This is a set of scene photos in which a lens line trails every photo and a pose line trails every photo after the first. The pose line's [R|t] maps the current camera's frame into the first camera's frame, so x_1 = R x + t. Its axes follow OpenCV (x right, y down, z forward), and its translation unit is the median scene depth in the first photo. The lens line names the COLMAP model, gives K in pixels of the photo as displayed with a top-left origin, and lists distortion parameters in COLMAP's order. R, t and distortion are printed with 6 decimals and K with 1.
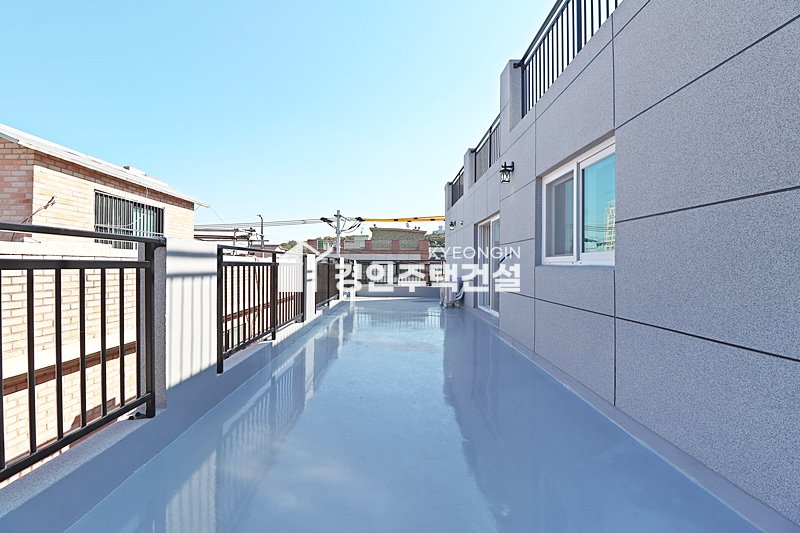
lens RADIAL K [[372.5, 0, 397.7], [0, 372.5, 261.9], [0, 0, 1]] dist [0.000513, -0.016347]
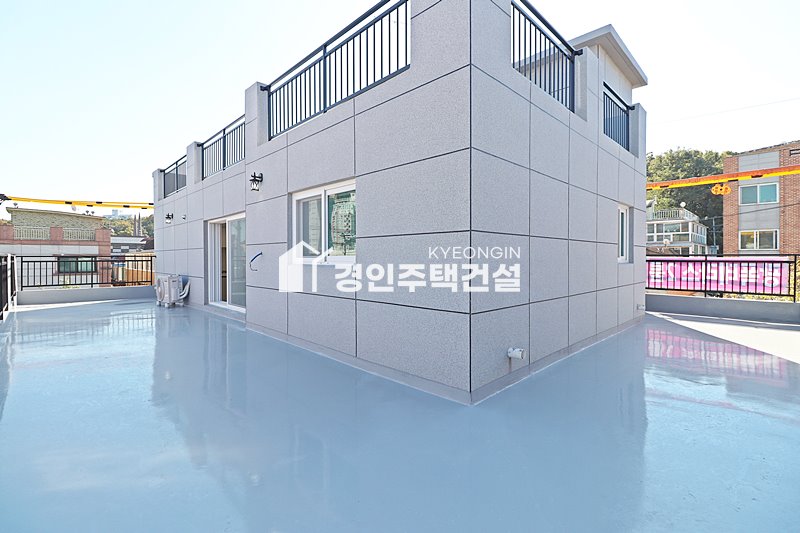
lens RADIAL K [[372.5, 0, 397.7], [0, 372.5, 261.9], [0, 0, 1]] dist [0.000513, -0.016347]
pose [[0.718979, -0.015868, 0.694851, -0.186277], [0.001093, 0.999764, 0.021700, -0.020636], [-0.695031, -0.014843, 0.718827, -0.117611]]
